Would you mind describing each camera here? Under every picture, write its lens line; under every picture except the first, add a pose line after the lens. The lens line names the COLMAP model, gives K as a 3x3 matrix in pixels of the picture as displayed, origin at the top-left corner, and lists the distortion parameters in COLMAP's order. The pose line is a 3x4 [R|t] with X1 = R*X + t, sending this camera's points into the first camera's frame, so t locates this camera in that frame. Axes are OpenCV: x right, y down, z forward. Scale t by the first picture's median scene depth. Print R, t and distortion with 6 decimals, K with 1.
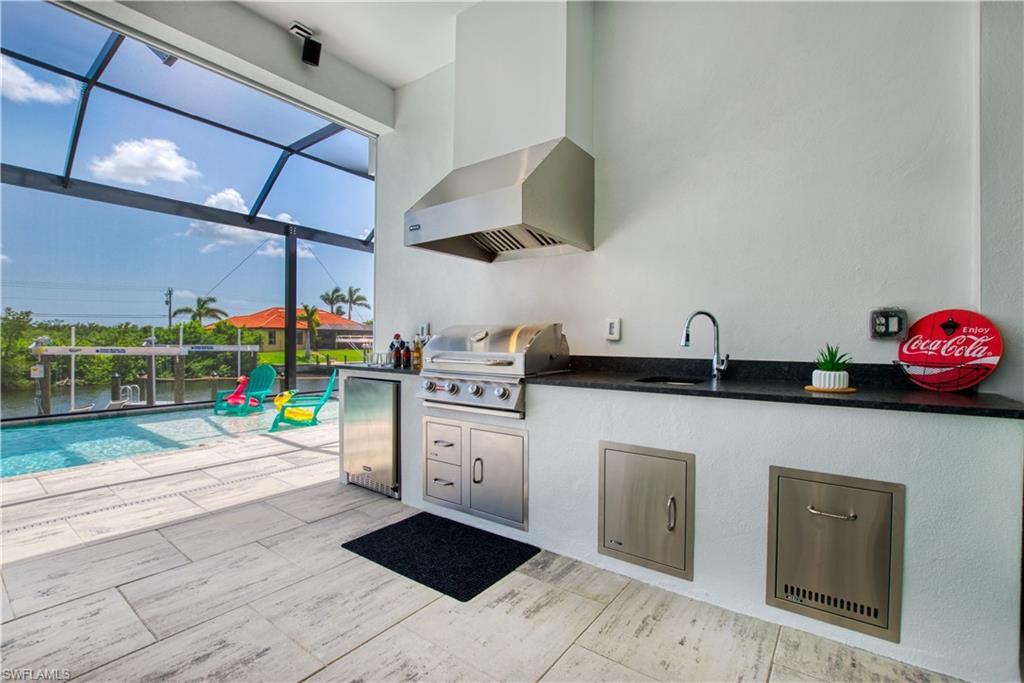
lens RADIAL K [[445.8, 0, 515.9], [0, 445.8, 344.7], [0, 0, 1]] dist [-0.020623, 0.000414]
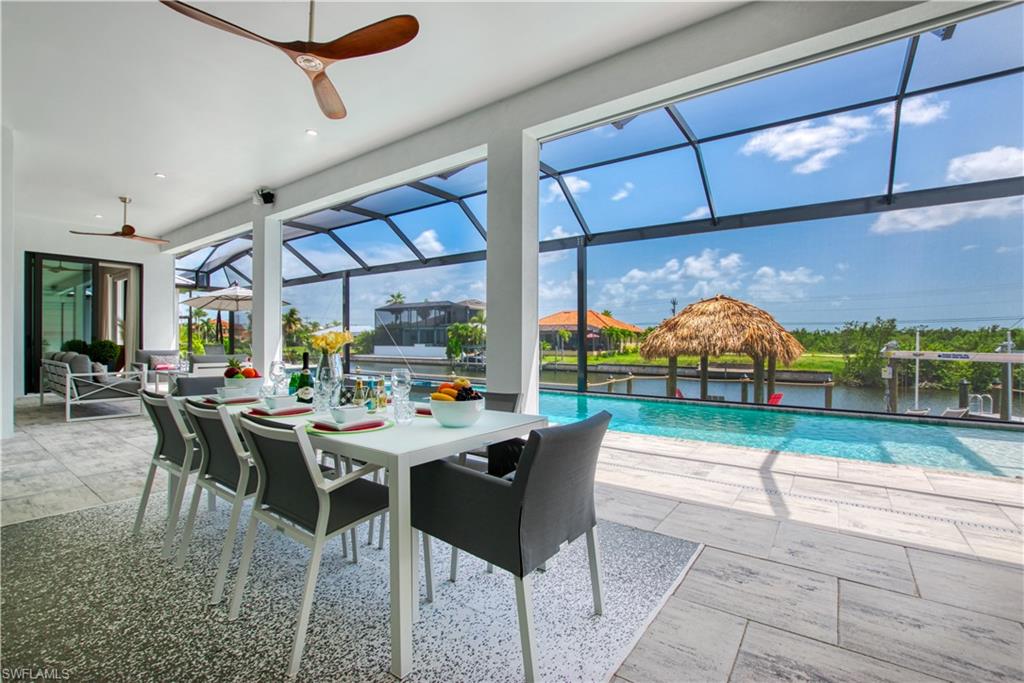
lens RADIAL K [[450.7, 0, 517.3], [0, 450.7, 340.8], [0, 0, 1]] dist [-0.024605, 0.001125]
pose [[0.015364, -0.006981, -0.999858, 0.033162], [-0.012411, 0.999897, -0.007172, -0.000717], [0.999805, 0.012519, 0.015276, 0.043694]]
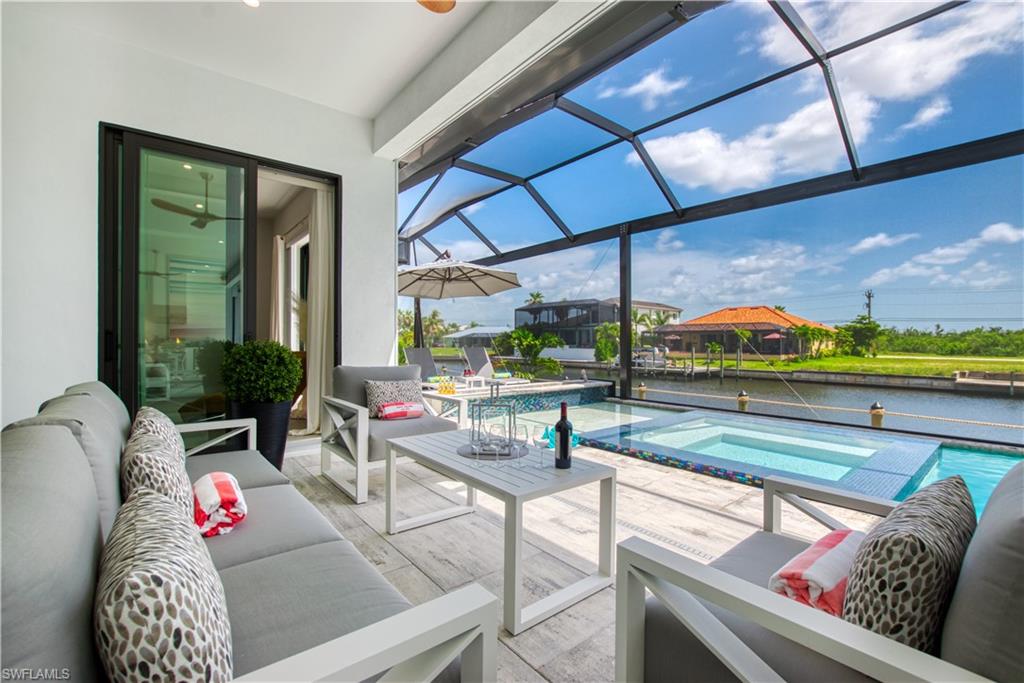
lens RADIAL K [[445.8, 0, 515.9], [0, 445.8, 344.7], [0, 0, 1]] dist [-0.020623, 0.000414]
pose [[-0.245765, -0.000637, -0.969329, -0.684454], [-0.014218, 0.999895, 0.002947, -0.000800], [0.969225, 0.014506, -0.245748, -0.592855]]
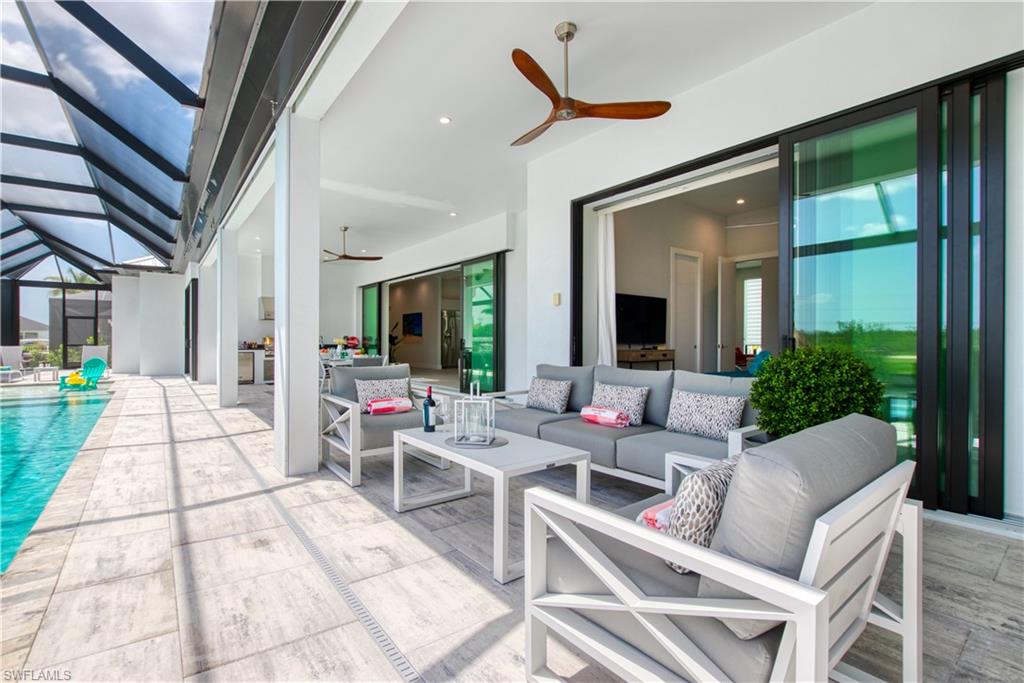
lens RADIAL K [[462.4, 0, 494.9], [0, 462.4, 342.8], [0, 0, 1]] dist [-0.018289, 0.000375]
pose [[0.289233, -0.008869, 0.957218, -1.271551], [0.004387, 0.999959, 0.007940, -0.007081], [-0.957249, 0.001903, 0.289260, -0.786082]]
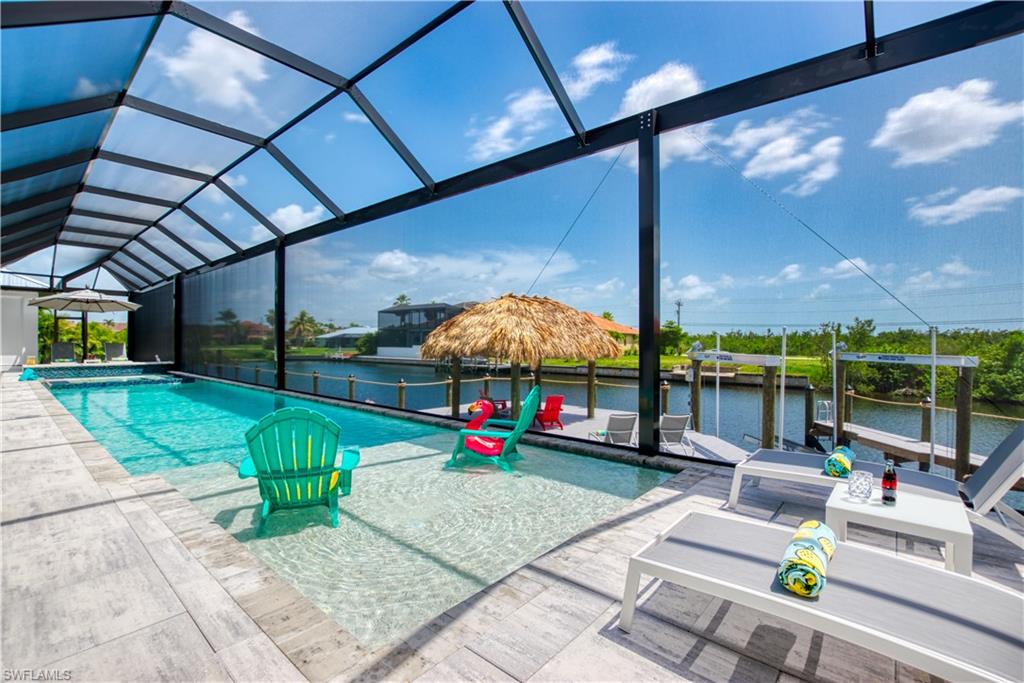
lens RADIAL K [[450.7, 0, 517.3], [0, 450.7, 340.8], [0, 0, 1]] dist [-0.024605, 0.001125]
pose [[-0.067008, -0.011403, -0.997687, 0.002607], [-0.016543, 0.999810, -0.010316, -0.006960], [0.997615, 0.015814, -0.067183, 0.902879]]
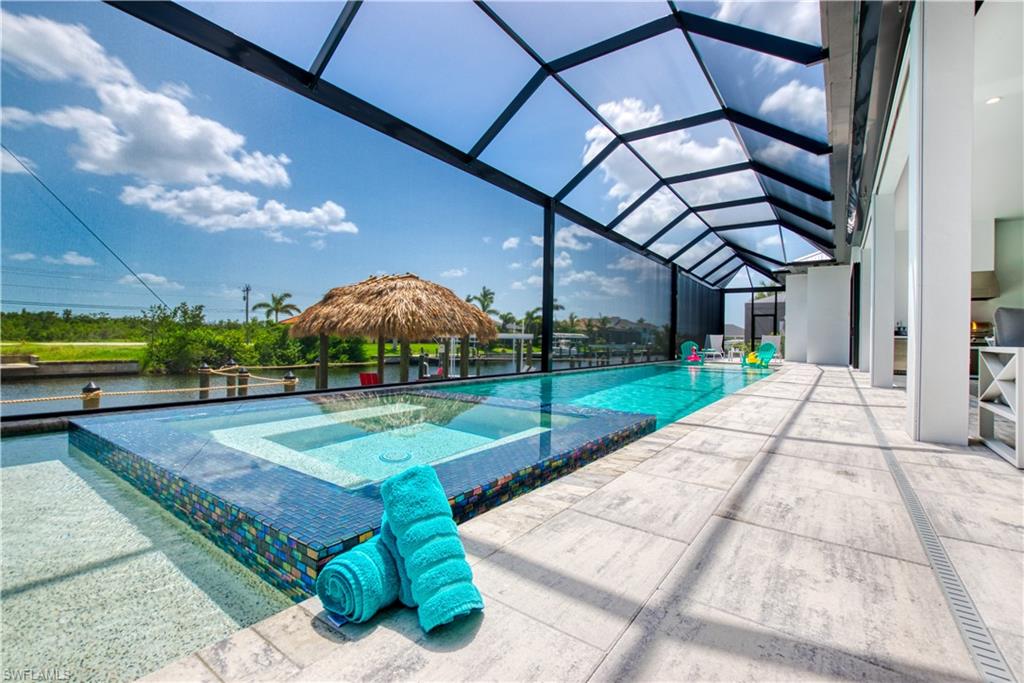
lens RADIAL K [[450.7, 0, 517.3], [0, 450.7, 340.8], [0, 0, 1]] dist [-0.024605, 0.001125]
pose [[0.999788, 0.011288, 0.017234, -1.222899], [-0.011194, 0.999922, -0.005531, 0.055394], [-0.017296, 0.005337, 0.999836, -0.807213]]
